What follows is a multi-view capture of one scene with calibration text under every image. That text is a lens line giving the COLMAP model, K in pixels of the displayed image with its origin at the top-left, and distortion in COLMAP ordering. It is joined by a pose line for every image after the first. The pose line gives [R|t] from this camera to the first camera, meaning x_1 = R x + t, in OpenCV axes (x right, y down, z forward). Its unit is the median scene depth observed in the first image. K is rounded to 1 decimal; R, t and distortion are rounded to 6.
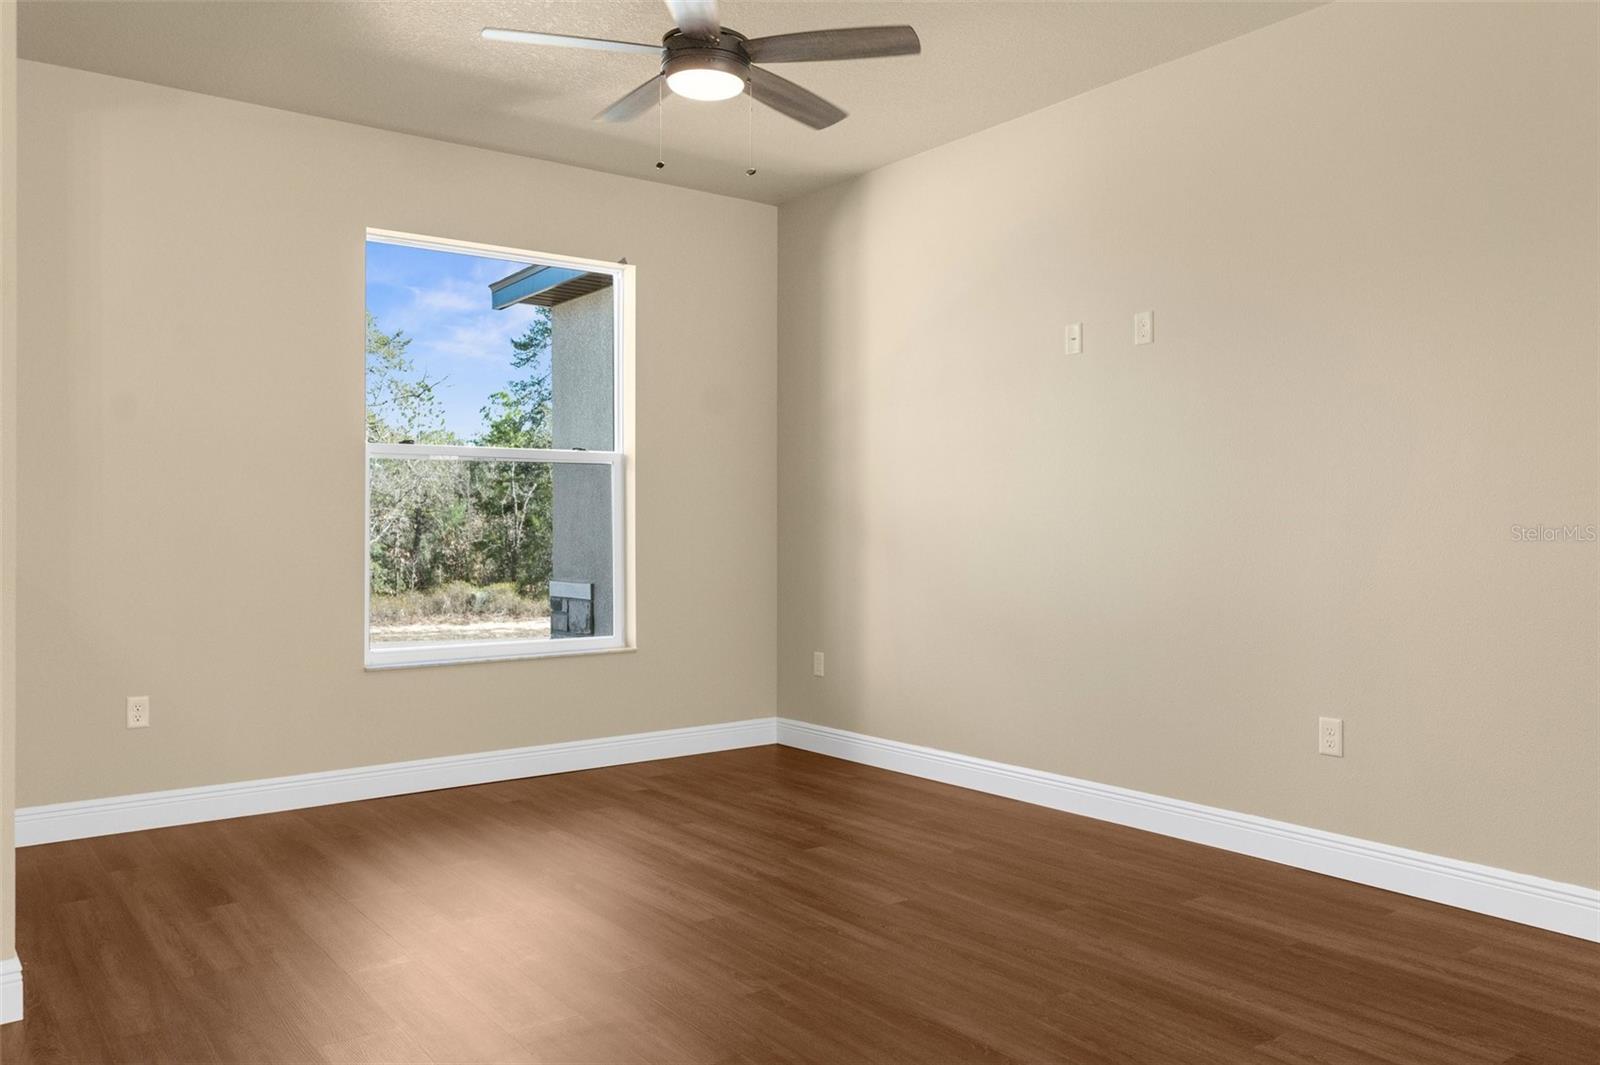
lens RADIAL K [[1177.0, 0, 800.0], [0, 1177.0, 532.5], [0, 0, 1]] dist [-0.000700, -0.000587]
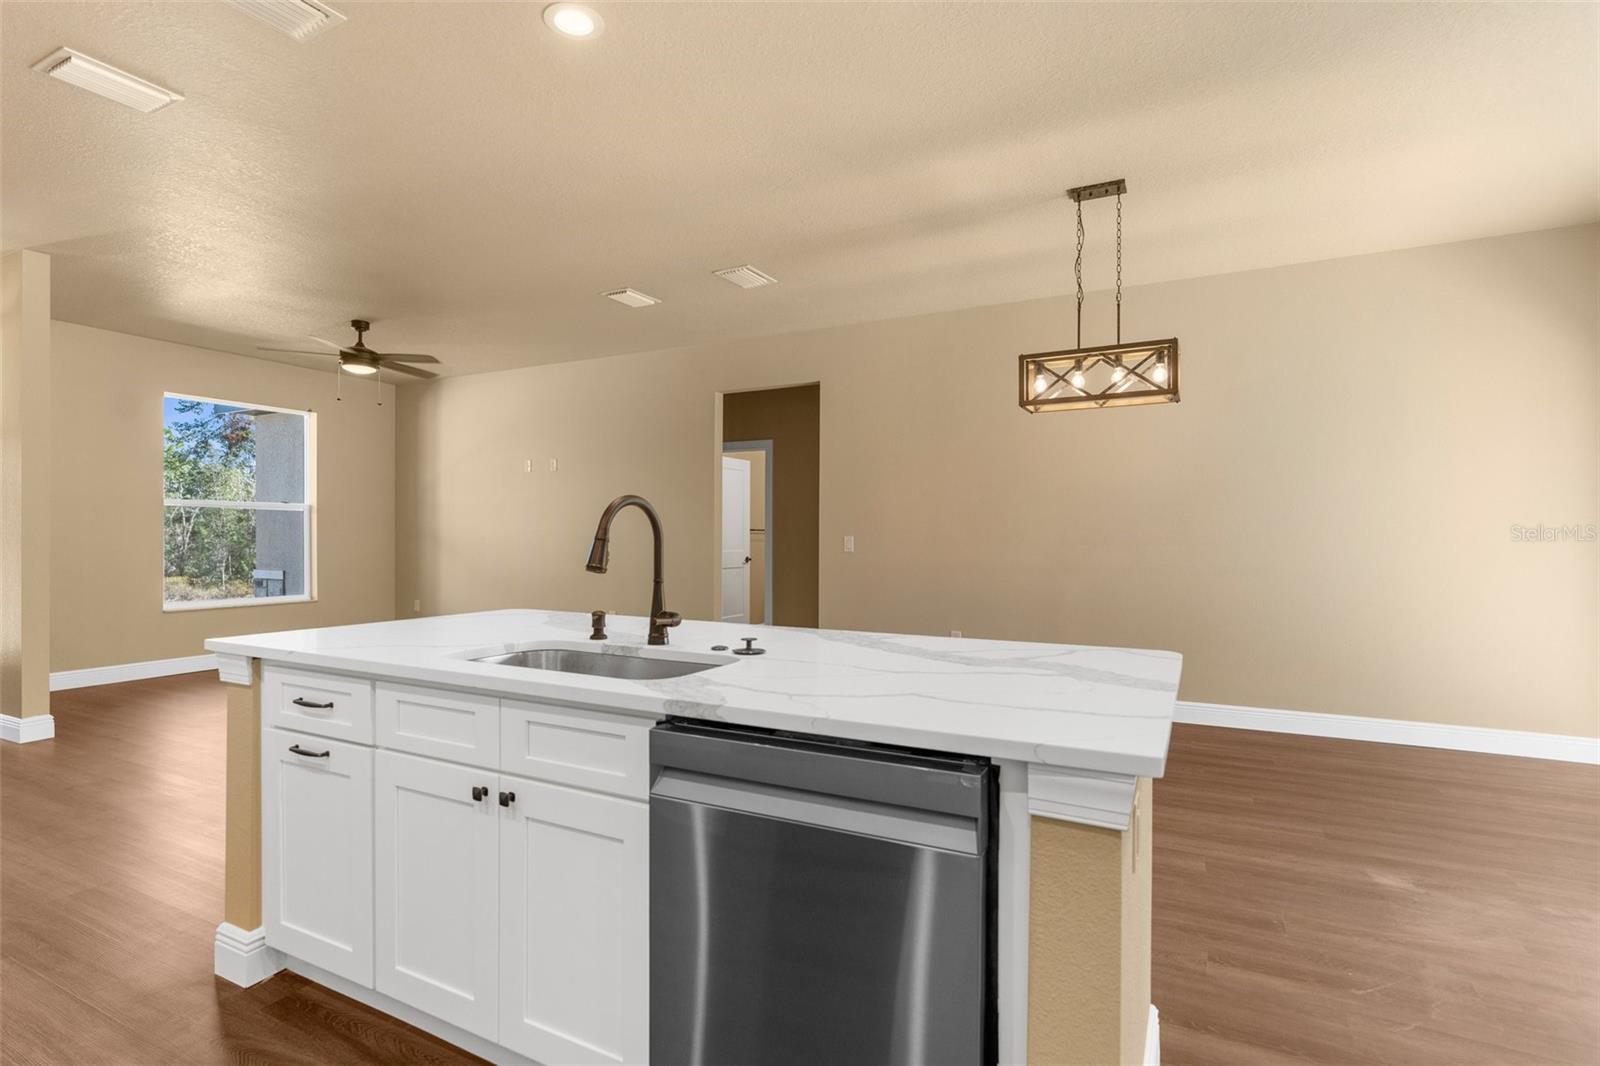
lens RADIAL K [[774.6, 0, 798.5], [0, 774.6, 541.9], [0, 0, 1]] dist [0.000642, 0.000556]
pose [[0.901163, 0.002969, 0.433469, 0.023511], [-0.004324, 0.999988, 0.002139, -0.007525], [-0.433458, -0.003802, 0.901166, -0.434930]]
